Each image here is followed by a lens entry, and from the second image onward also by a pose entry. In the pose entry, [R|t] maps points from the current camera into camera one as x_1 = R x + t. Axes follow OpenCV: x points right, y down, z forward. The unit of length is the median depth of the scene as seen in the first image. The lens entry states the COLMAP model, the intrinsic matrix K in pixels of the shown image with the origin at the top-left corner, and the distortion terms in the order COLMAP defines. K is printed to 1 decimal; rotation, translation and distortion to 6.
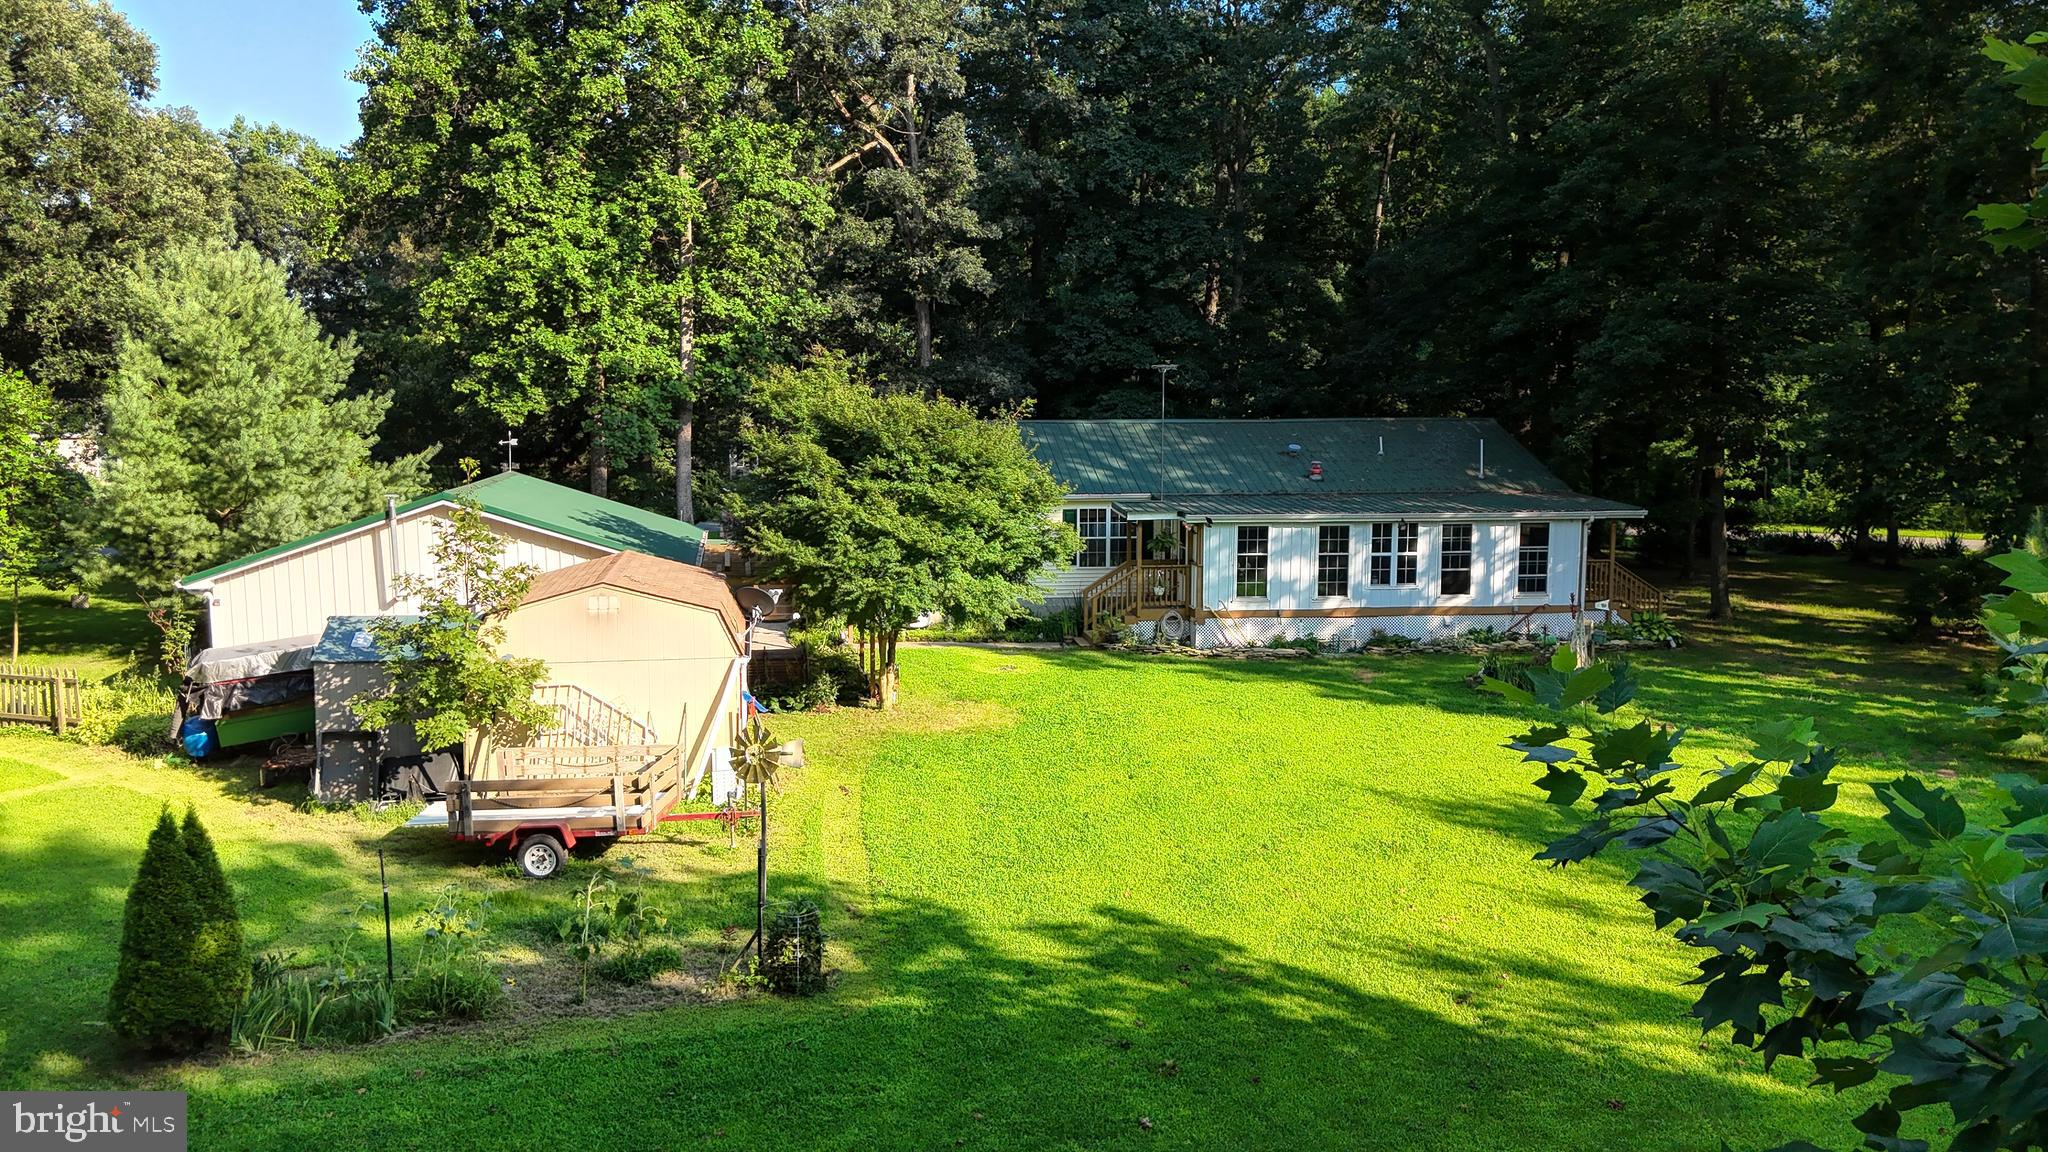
lens RADIAL K [[1493.4, 0, 1024.0], [0, 1493.4, 576.0], [0, 0, 1]] dist [0.029711, -0.002176]
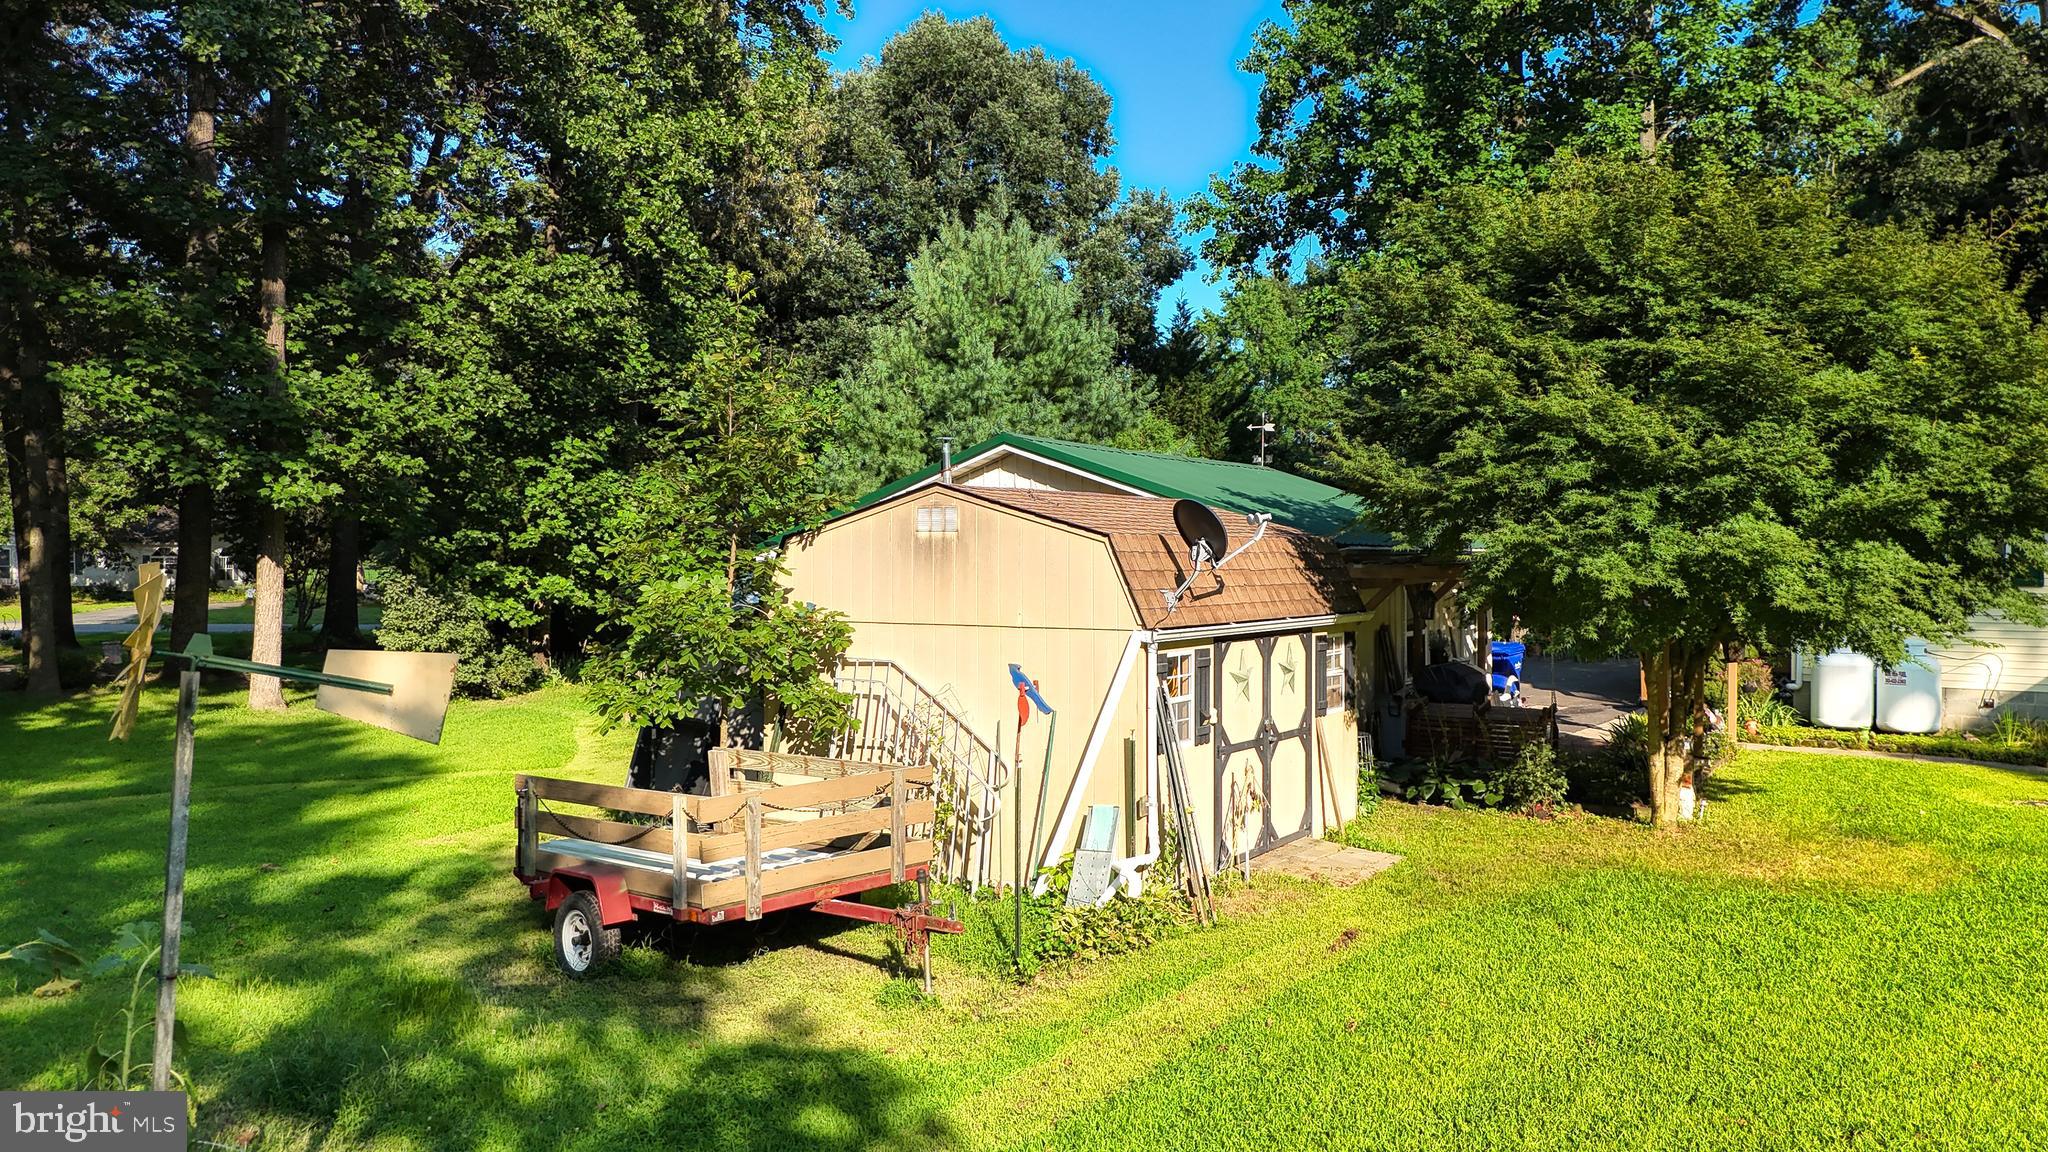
lens RADIAL K [[1517.1, 0, 1024.0], [0, 1517.1, 576.0], [0, 0, 1]] dist [0.007723, 0.003279]
pose [[0.733719, 0.007381, -0.679413, 0.076269], [-0.076878, 0.994421, -0.072221, 0.045431], [0.675089, 0.105222, 0.730194, 0.360661]]
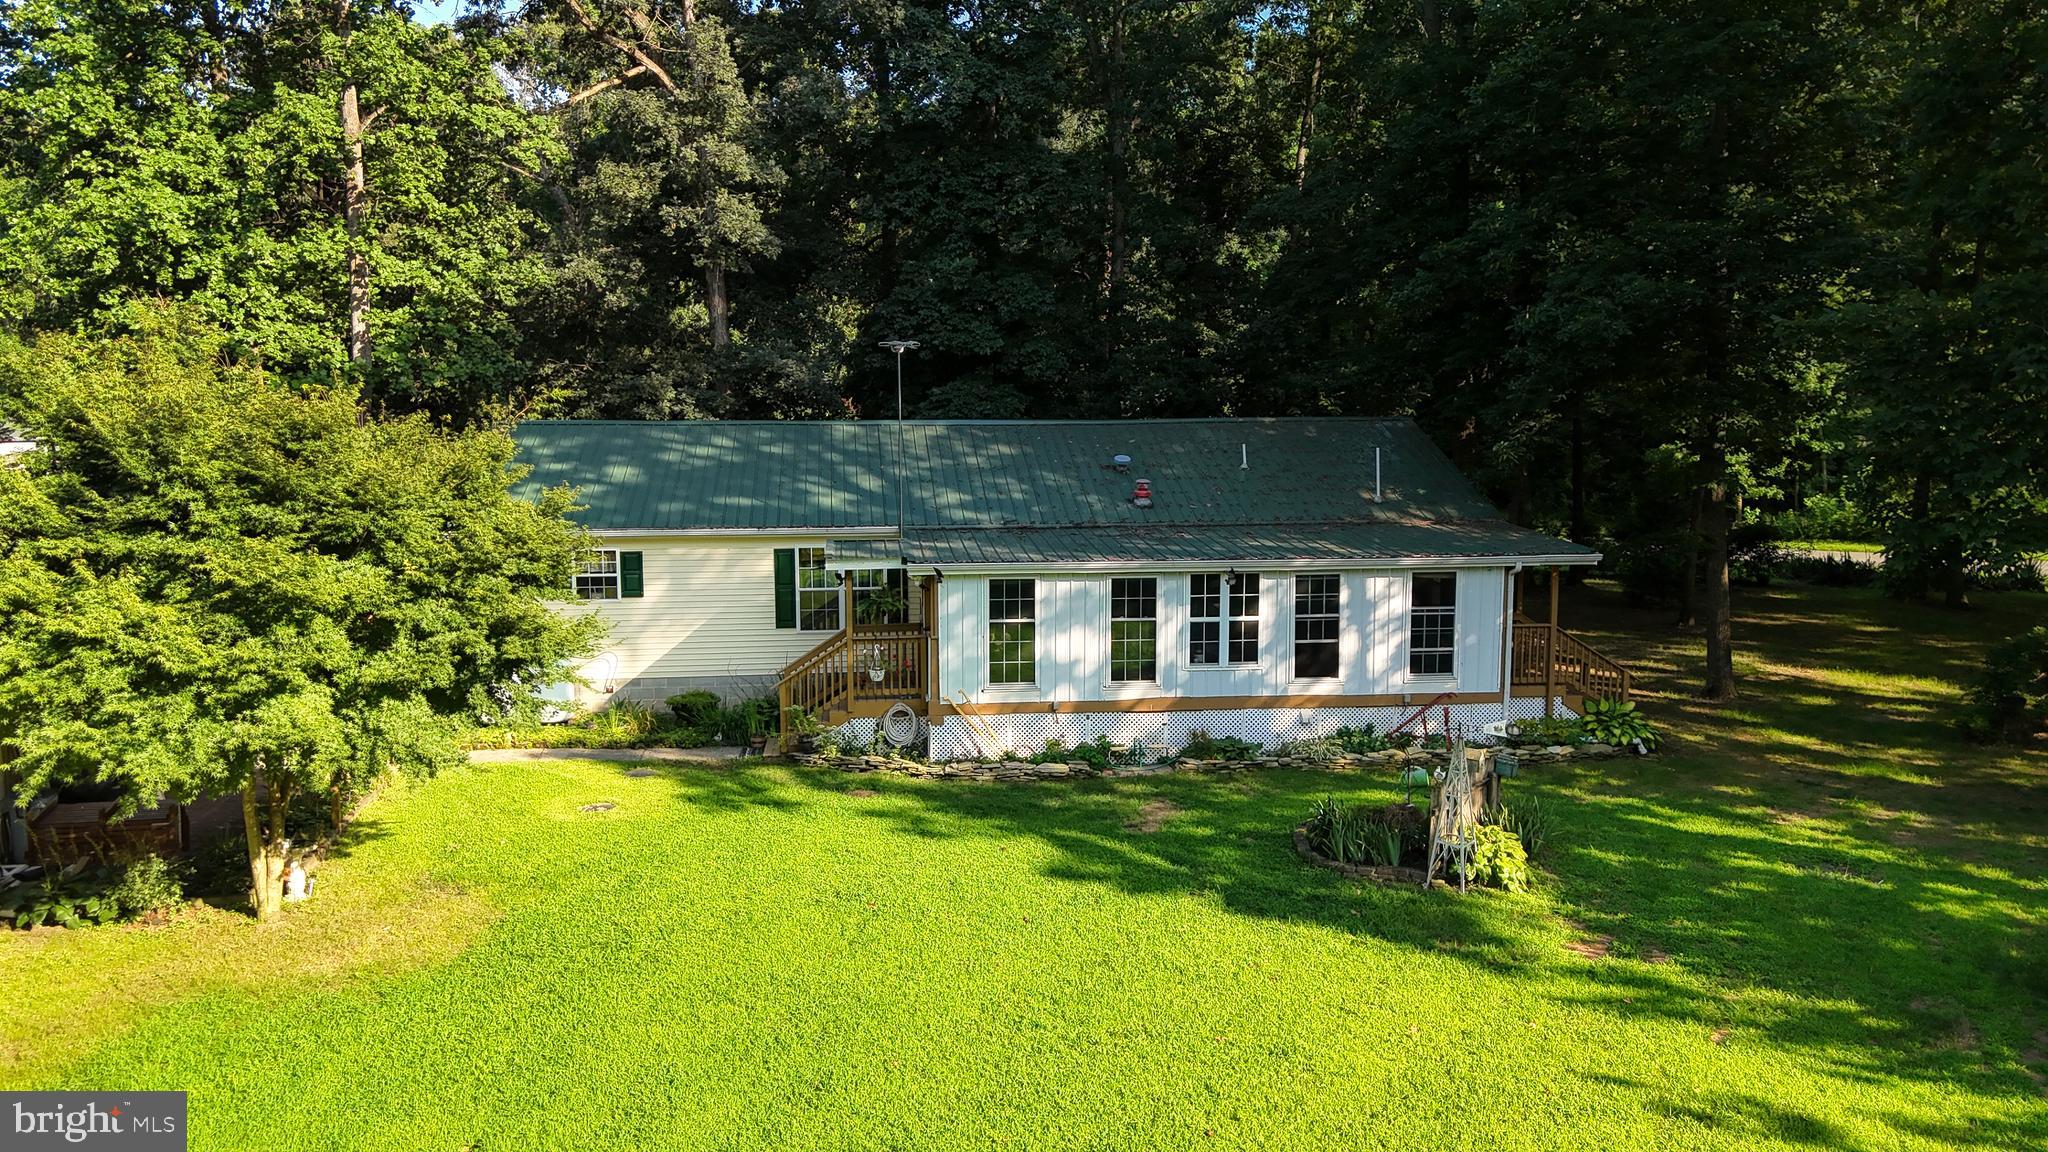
lens RADIAL K [[1502.2, 0, 1024.0], [0, 1502.2, 576.0], [0, 0, 1]] dist [0.071406, -0.073356]
pose [[0.999860, -0.002587, -0.016525, 0.166379], [0.002582, 0.999997, -0.000319, -0.034071], [0.016526, 0.000276, 0.999863, 0.313743]]
